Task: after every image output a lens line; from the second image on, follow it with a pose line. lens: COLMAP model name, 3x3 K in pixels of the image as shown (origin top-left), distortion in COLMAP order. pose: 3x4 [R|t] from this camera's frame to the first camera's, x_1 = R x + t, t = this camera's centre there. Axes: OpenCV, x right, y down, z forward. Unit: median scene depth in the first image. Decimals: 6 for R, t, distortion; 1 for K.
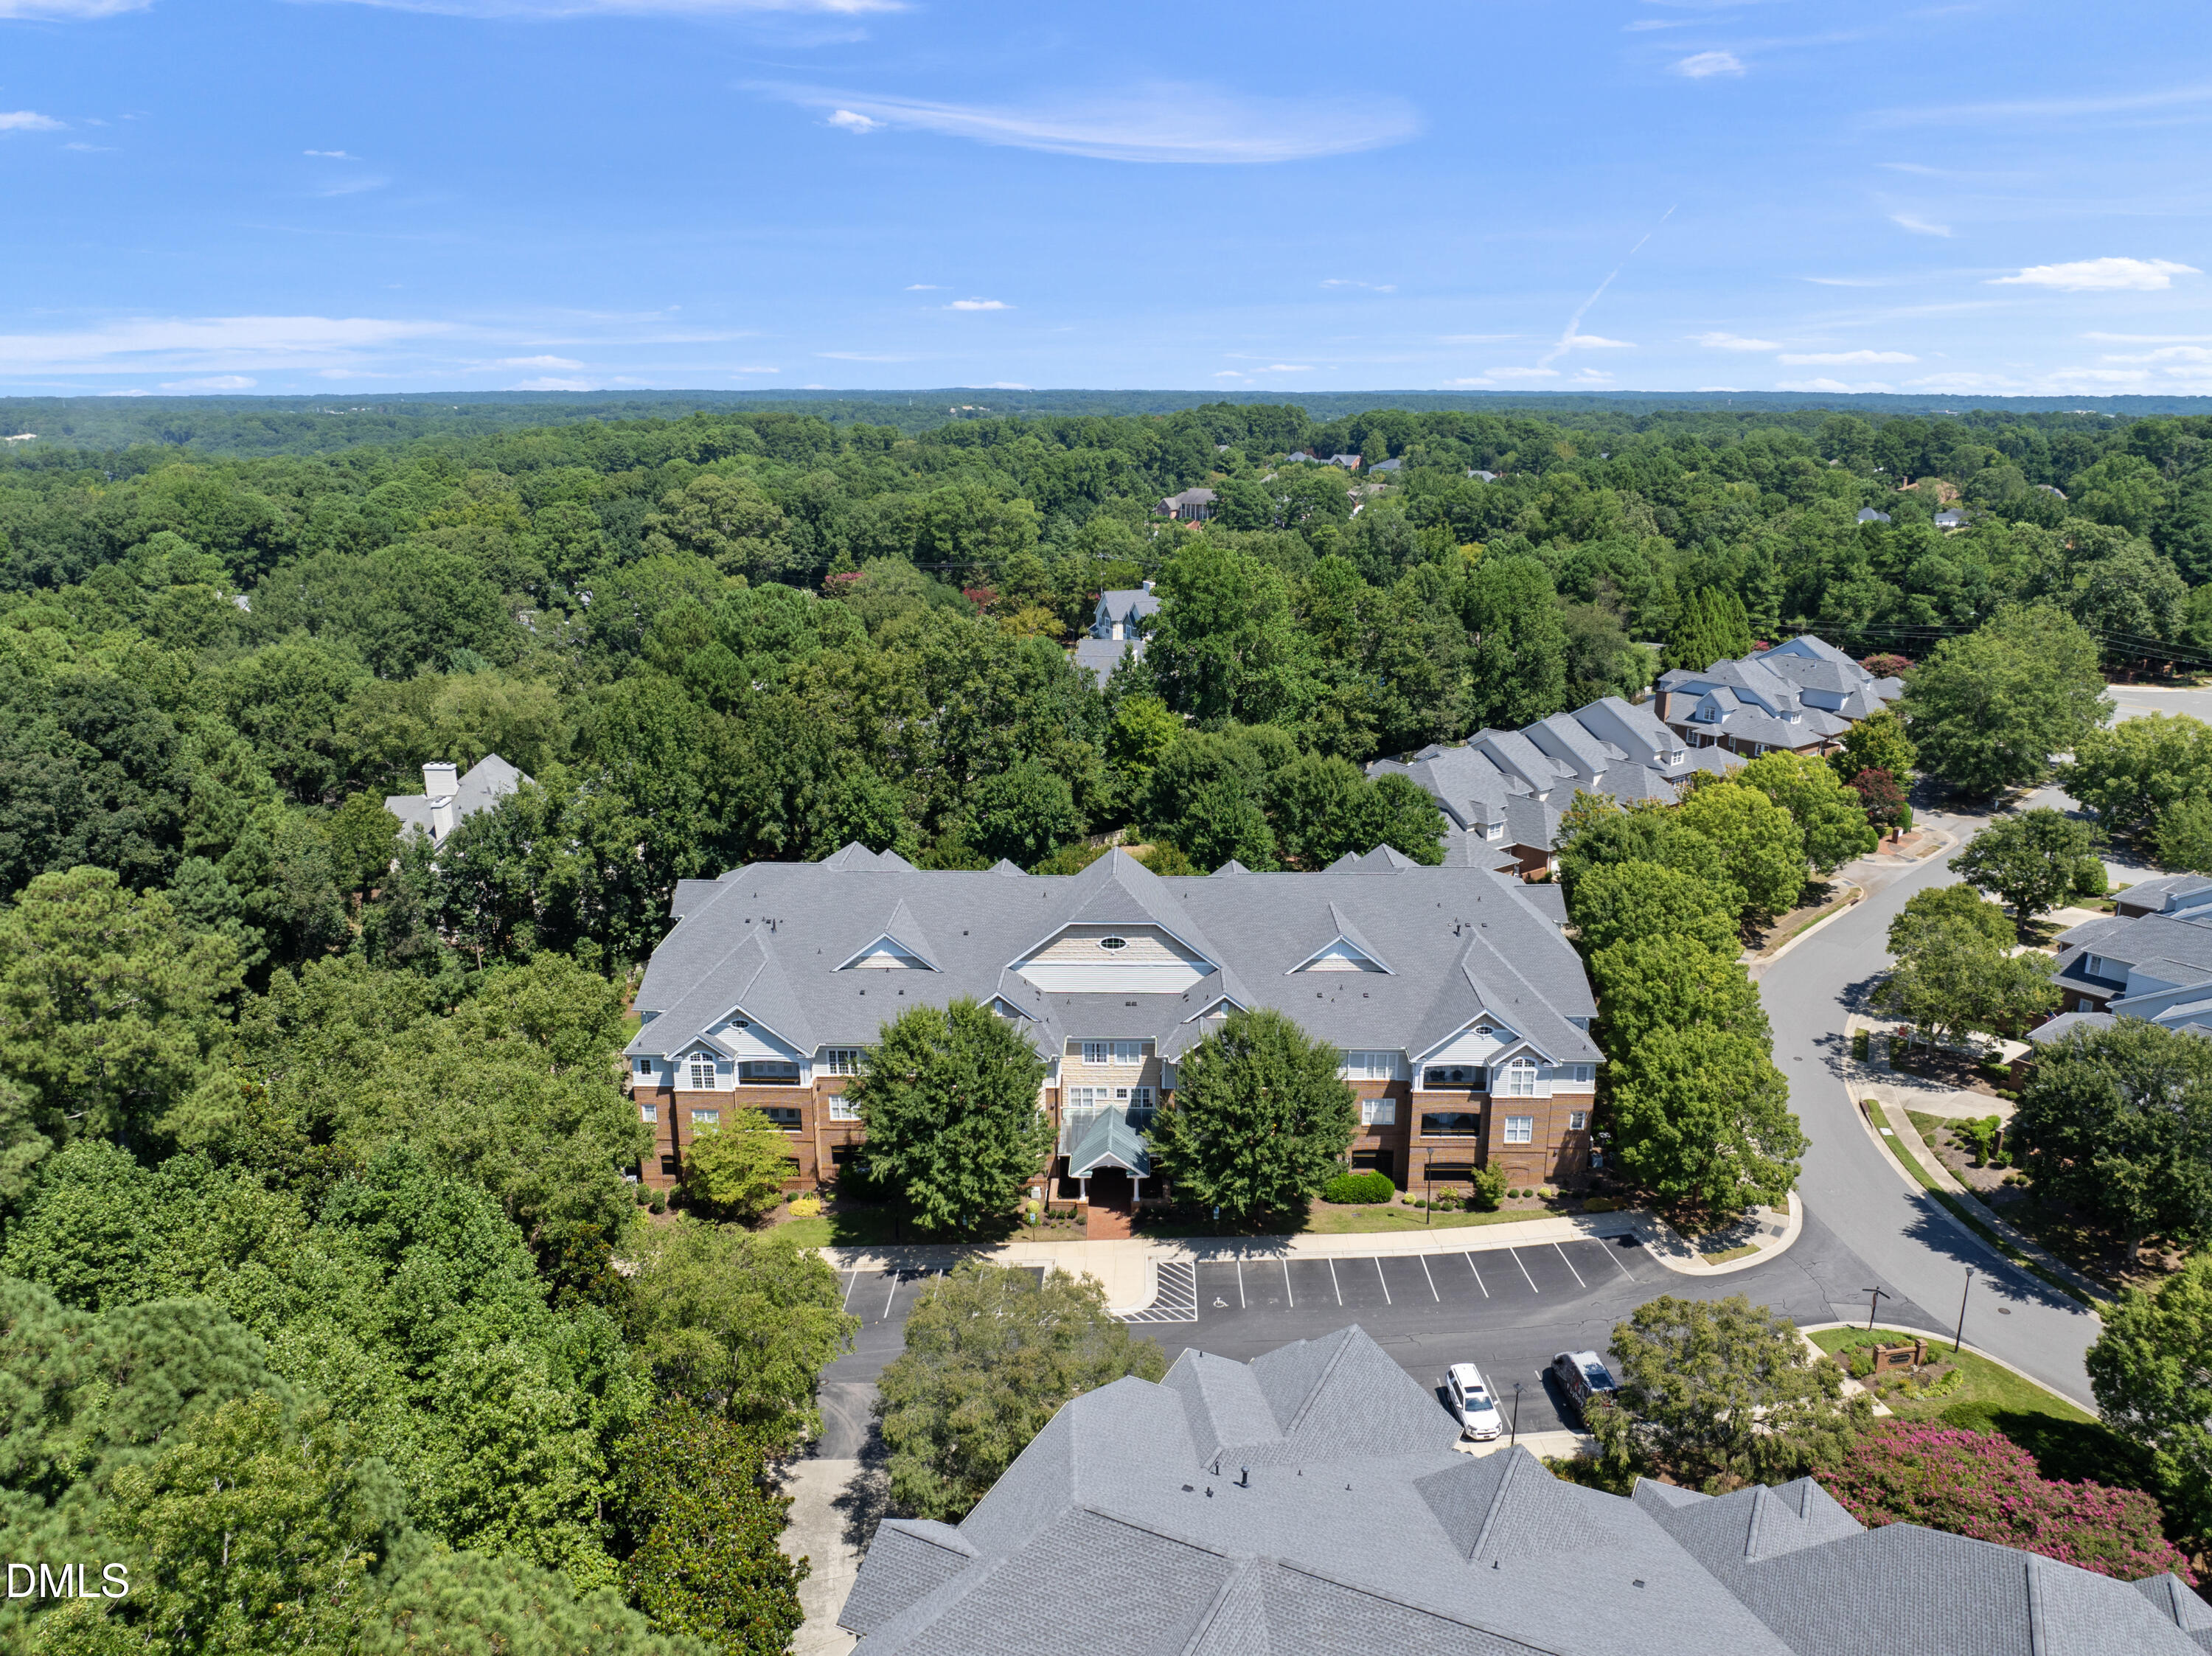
lens RADIAL K [[1578.0, 0, 1106.0], [0, 1578.0, 828.0], [0, 0, 1]] dist [-0.035890, 0.001616]
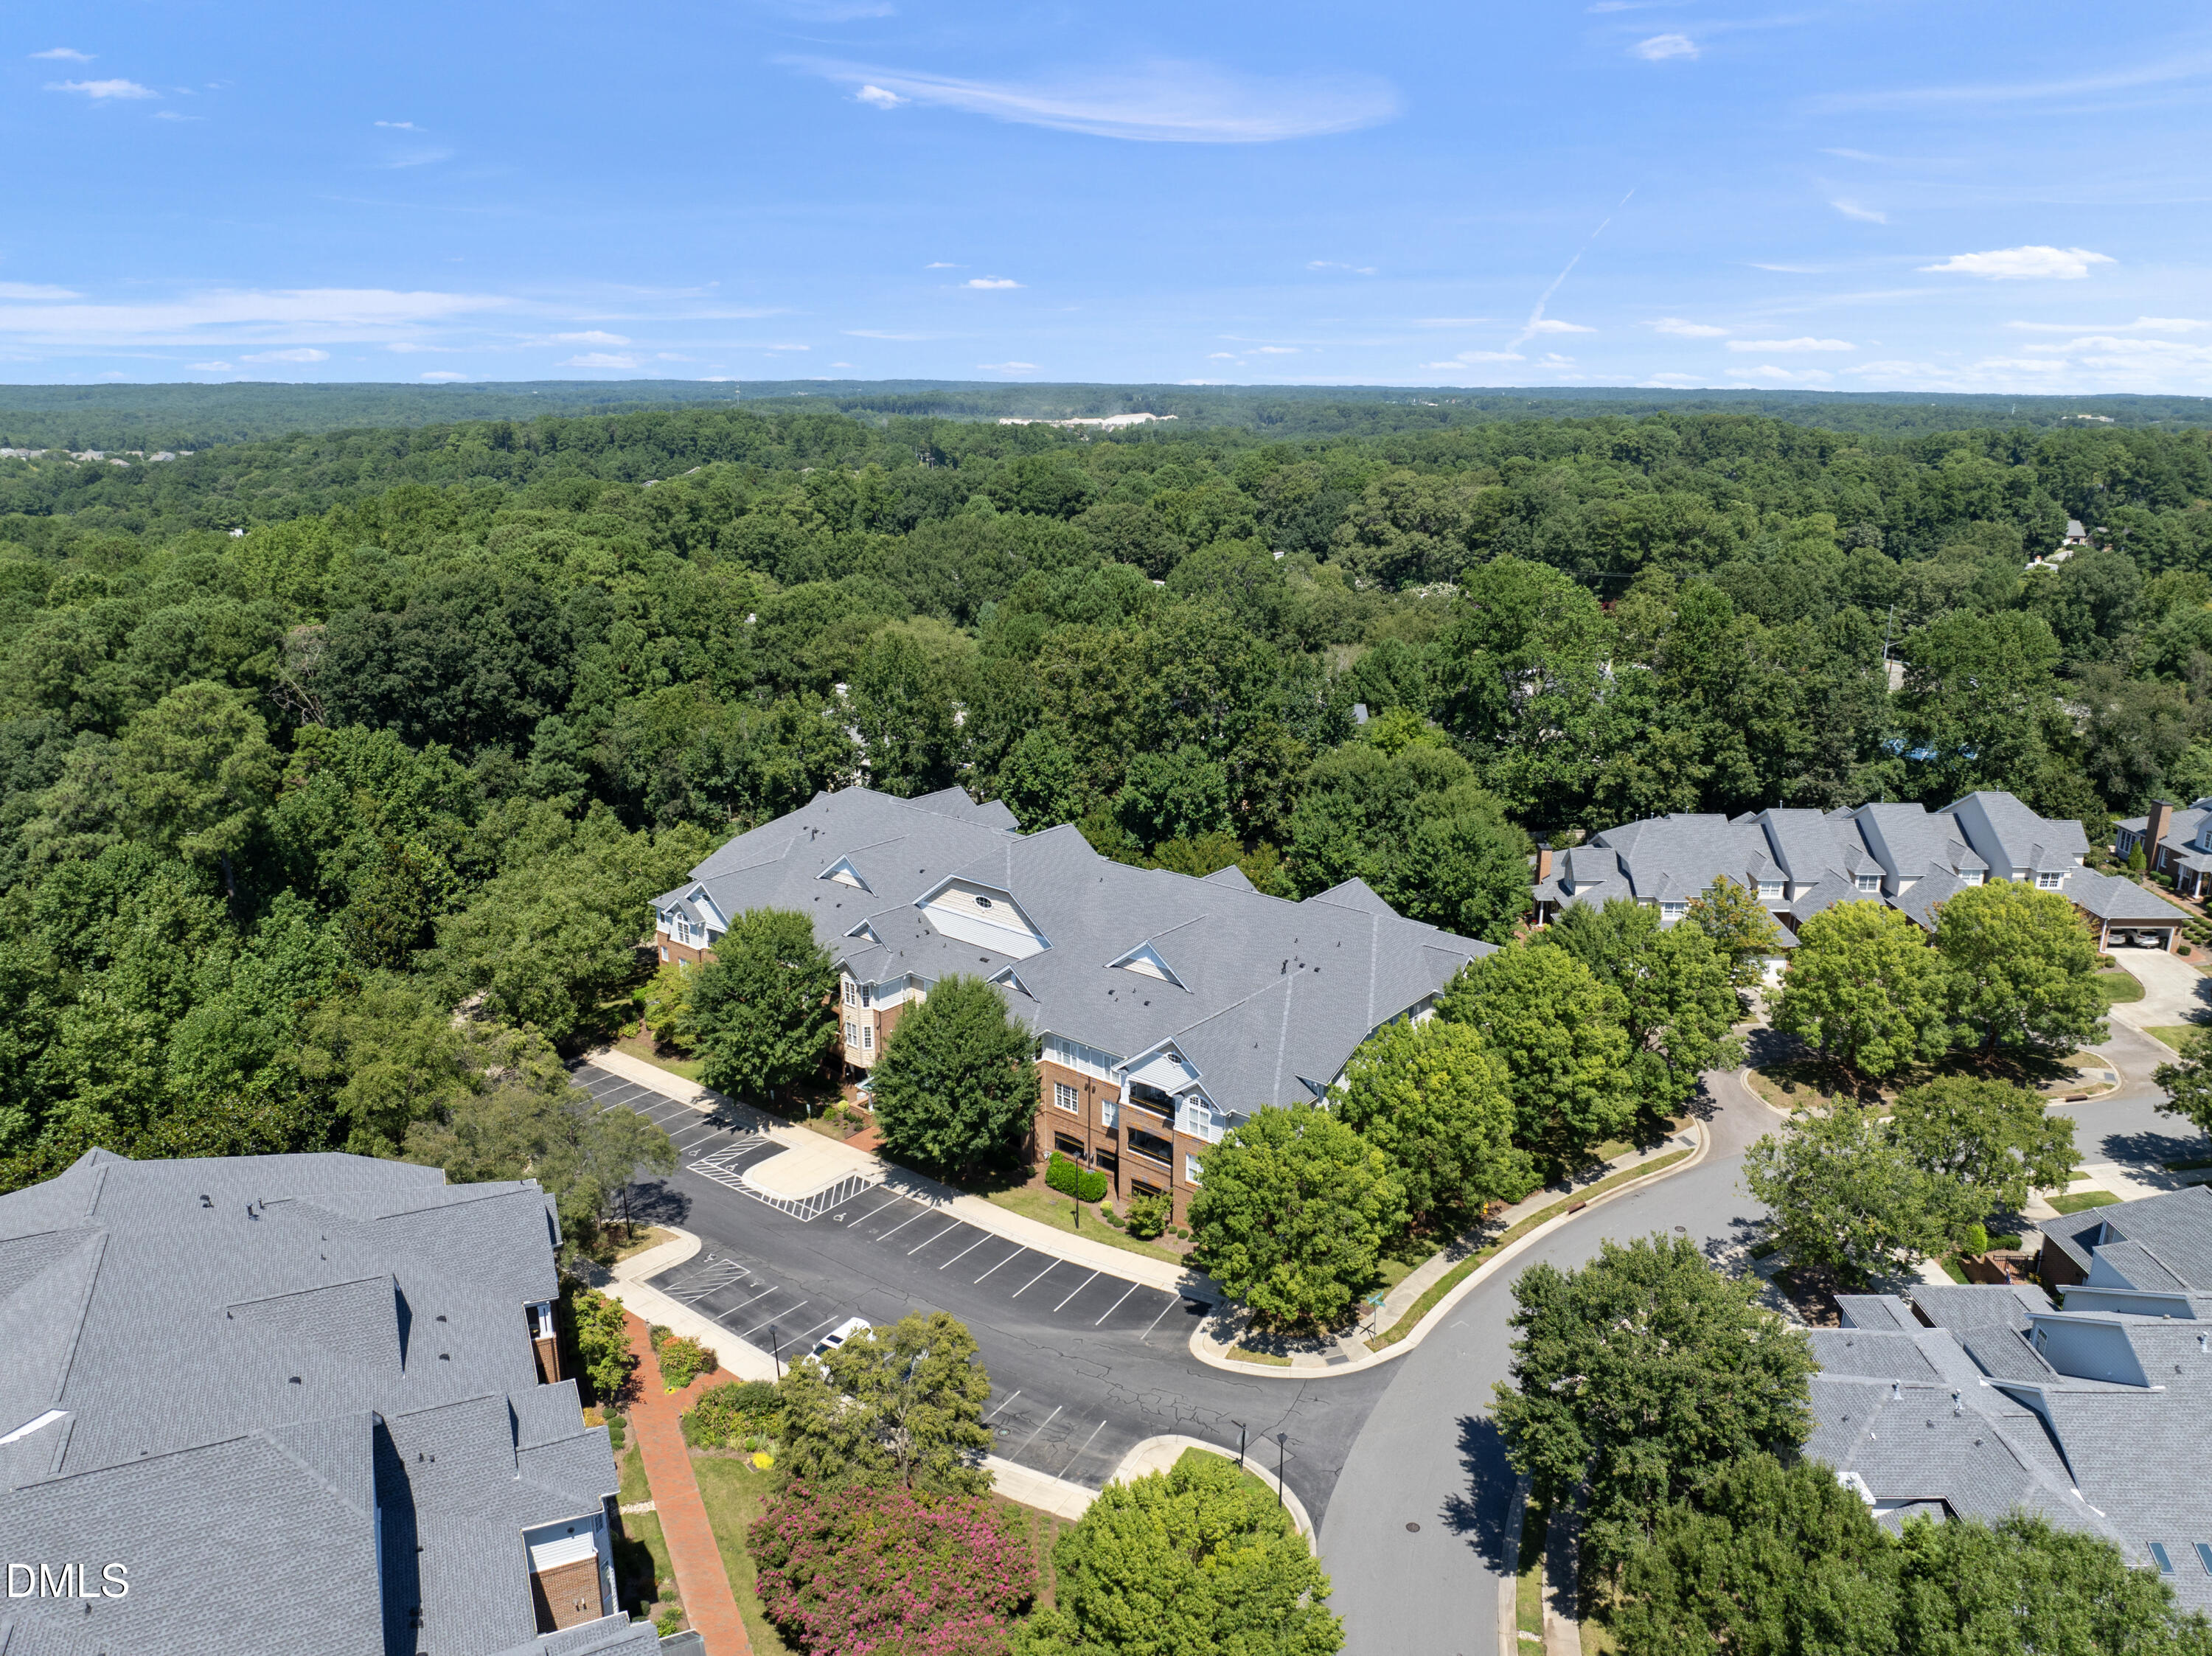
lens RADIAL K [[1550.7, 0, 1106.0], [0, 1550.7, 828.0], [0, 0, 1]] dist [-0.020500, -0.000386]
pose [[0.784097, 0.176560, -0.594995, 0.736589], [-0.173144, 0.982849, 0.063479, -0.063346], [0.595997, 0.053247, 0.801219, 0.196937]]
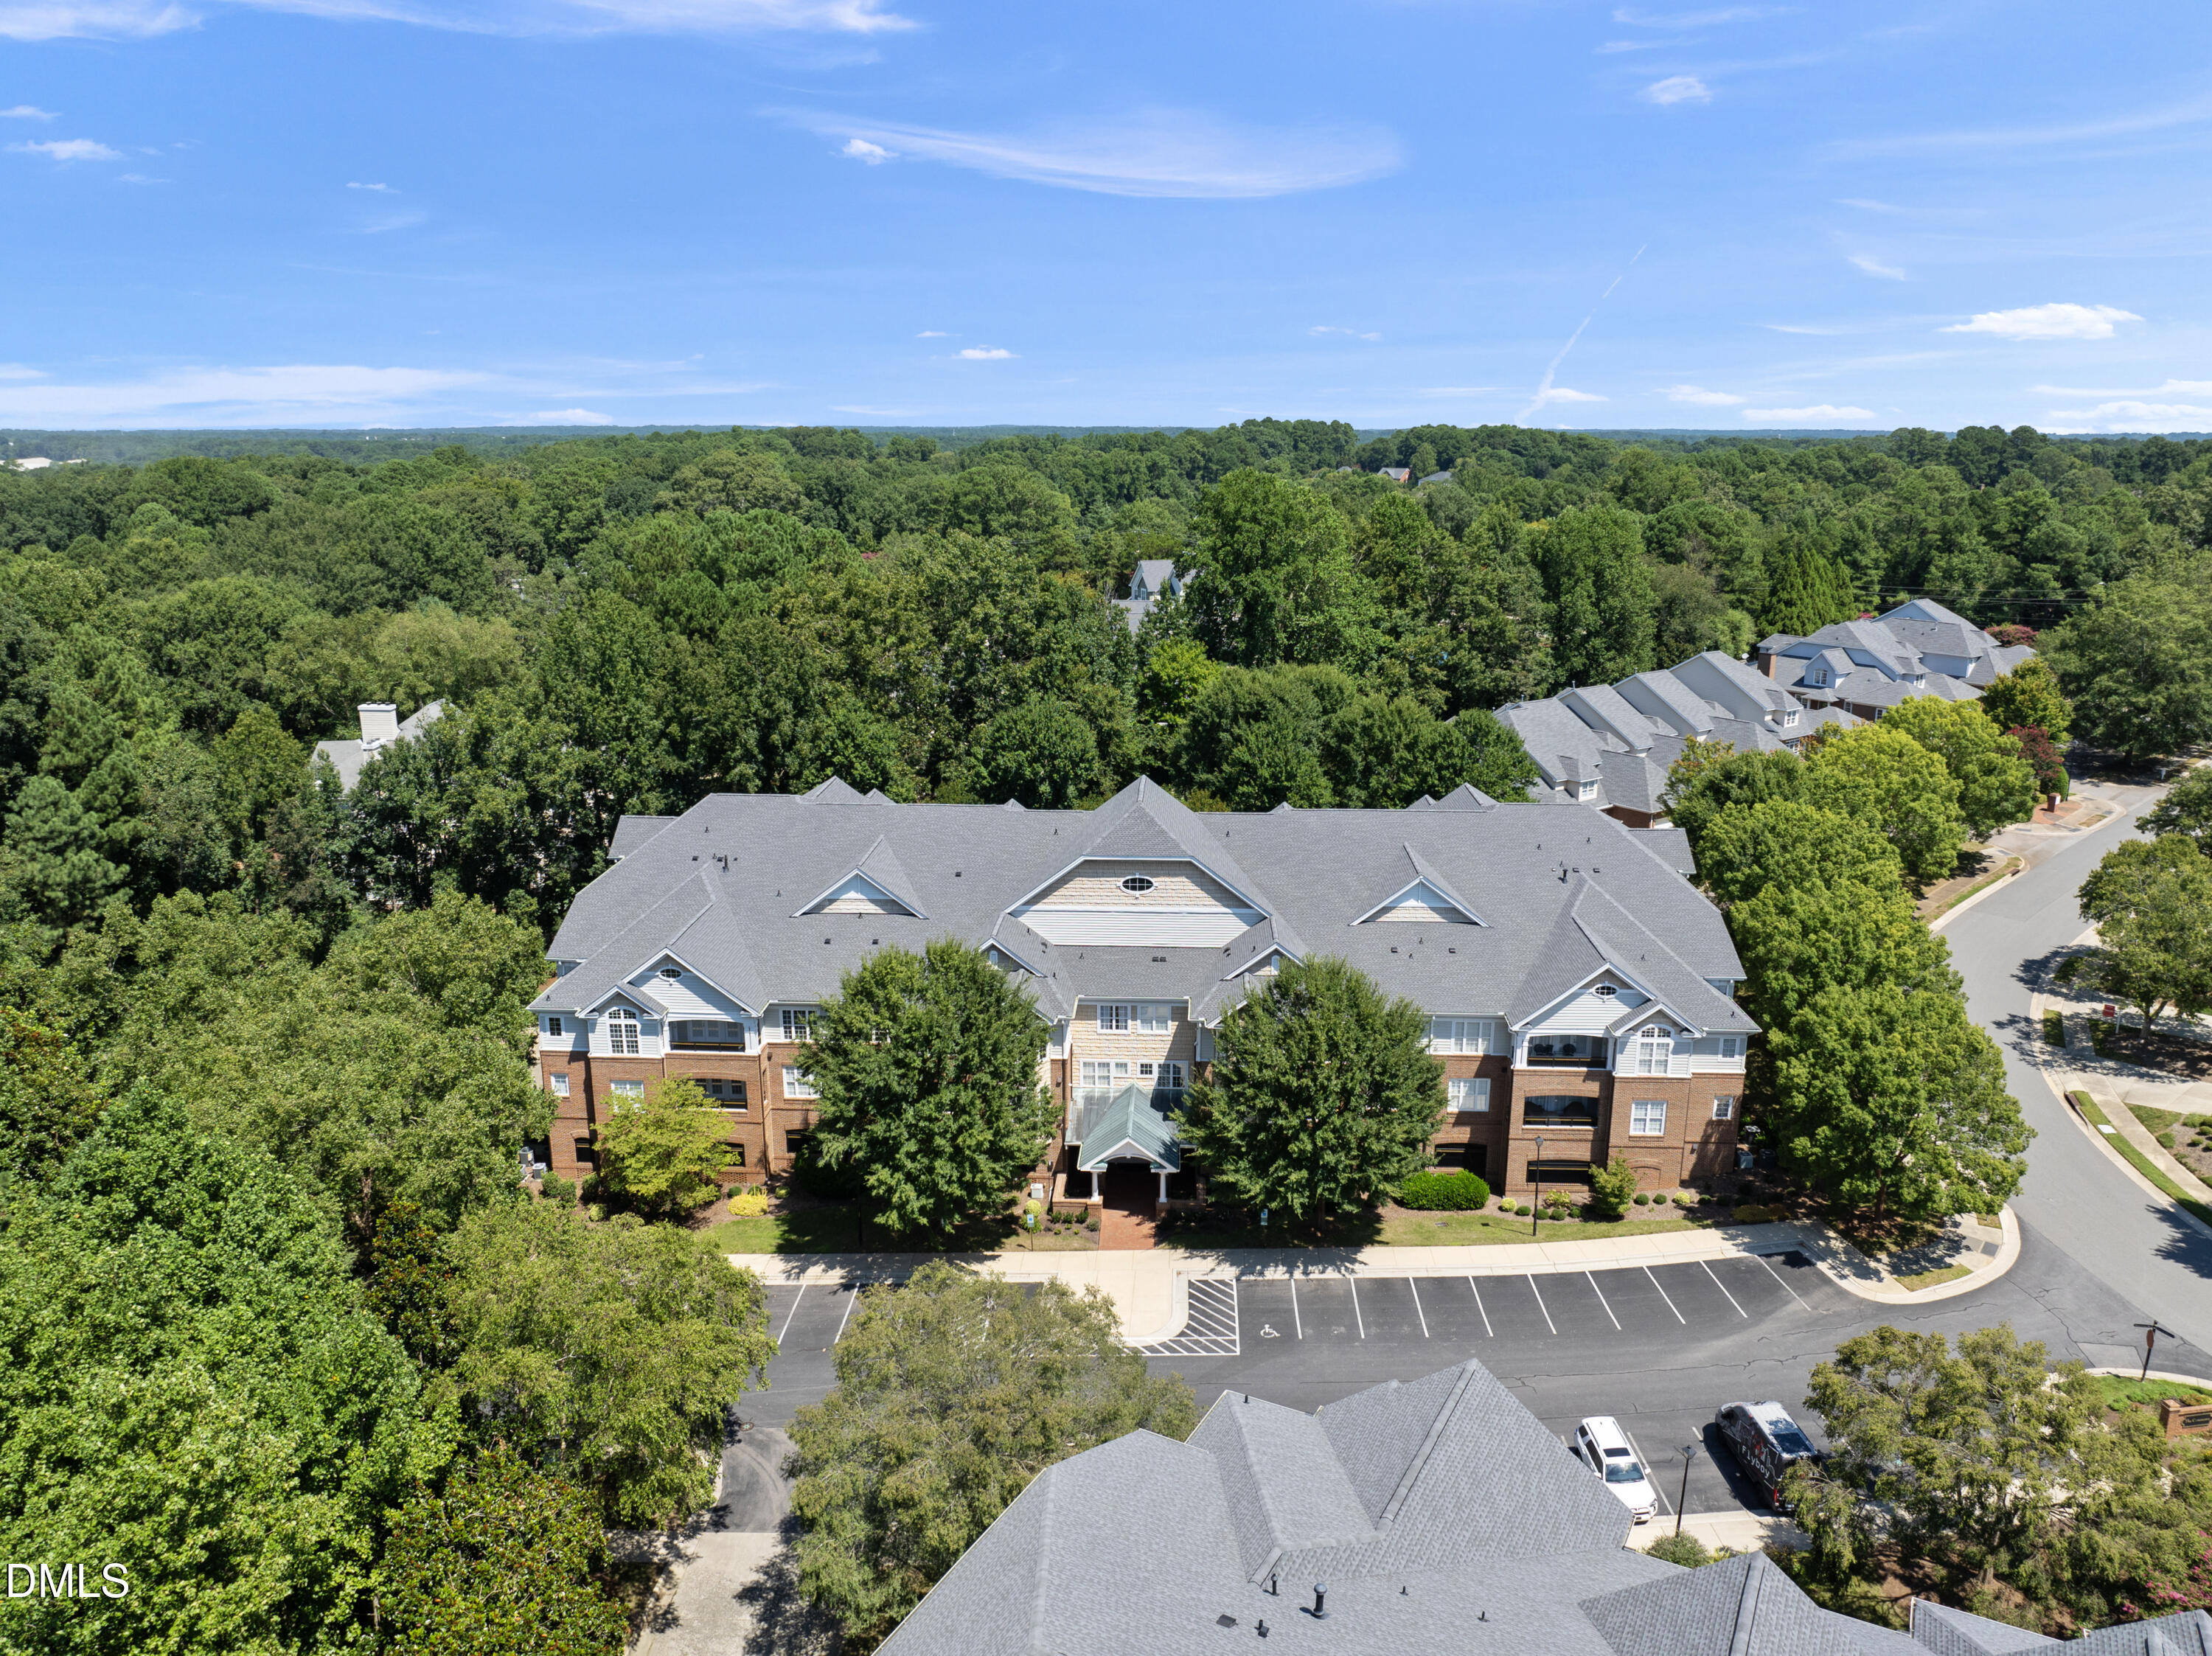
lens RADIAL K [[1577.5, 0, 1106.0], [0, 1577.5, 828.0], [0, 0, 1]] dist [-0.051819, 0.026809]
pose [[0.999624, 0.008492, -0.026080, 0.009629], [-0.009113, 0.999676, -0.023787, 0.066829], [0.025869, 0.024016, 0.999377, 0.201645]]
